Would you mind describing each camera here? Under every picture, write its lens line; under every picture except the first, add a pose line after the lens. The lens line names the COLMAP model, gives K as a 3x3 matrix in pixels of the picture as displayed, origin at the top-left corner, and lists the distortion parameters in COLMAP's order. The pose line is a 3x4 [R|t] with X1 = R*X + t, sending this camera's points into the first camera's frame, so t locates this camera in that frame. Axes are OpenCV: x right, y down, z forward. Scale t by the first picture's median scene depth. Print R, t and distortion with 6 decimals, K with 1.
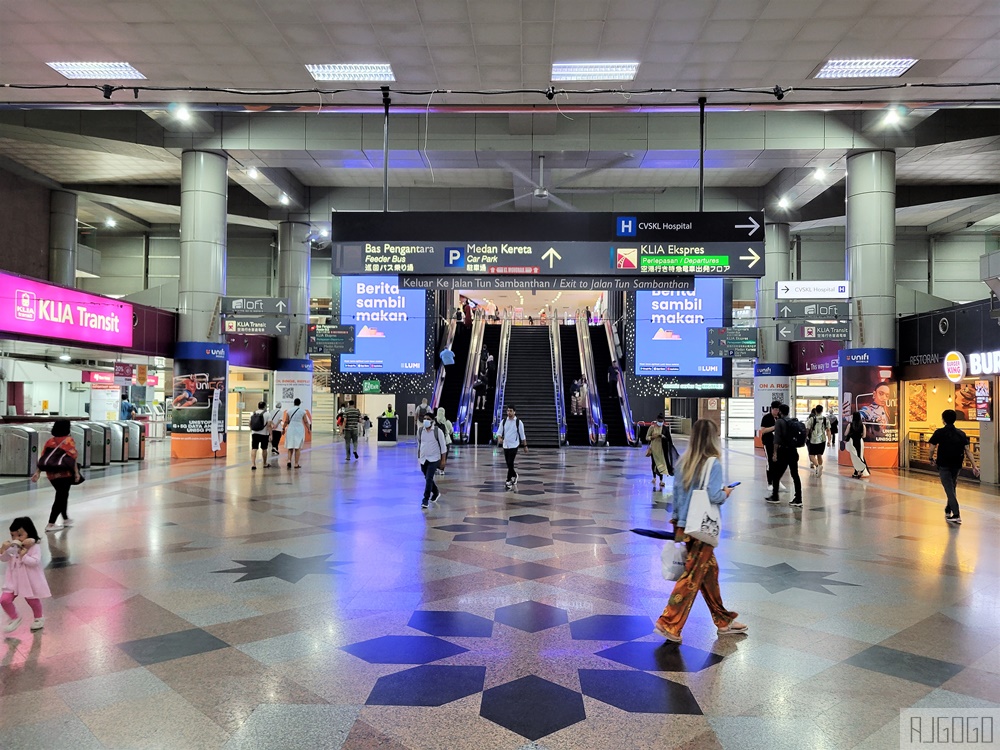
lens RADIAL K [[761.7, 0, 499.4], [0, 761.7, 376.5], [0, 0, 1]] dist [0.043397, 0.001999]
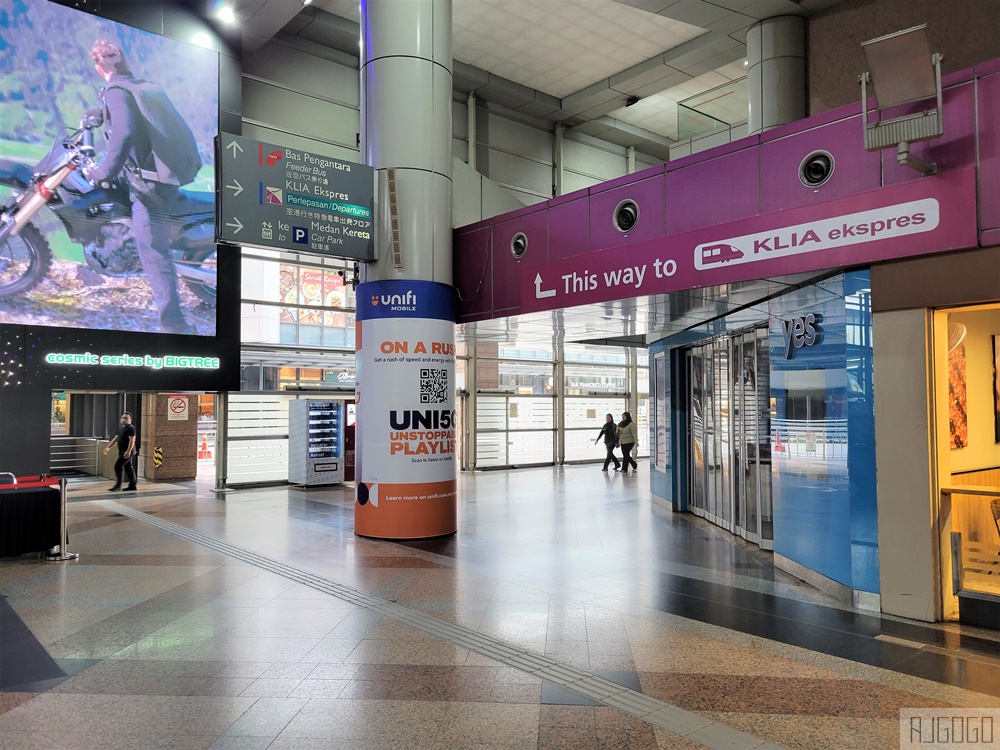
lens RADIAL K [[761.7, 0, 499.3], [0, 761.7, 377.6], [0, 0, 1]] dist [0.043397, 0.001999]
pose [[0.744200, 0.017322, 0.667732, 0.132547], [-0.012632, 0.999850, -0.011860, 0.023545], [-0.667837, 0.000391, 0.744307, 0.596944]]
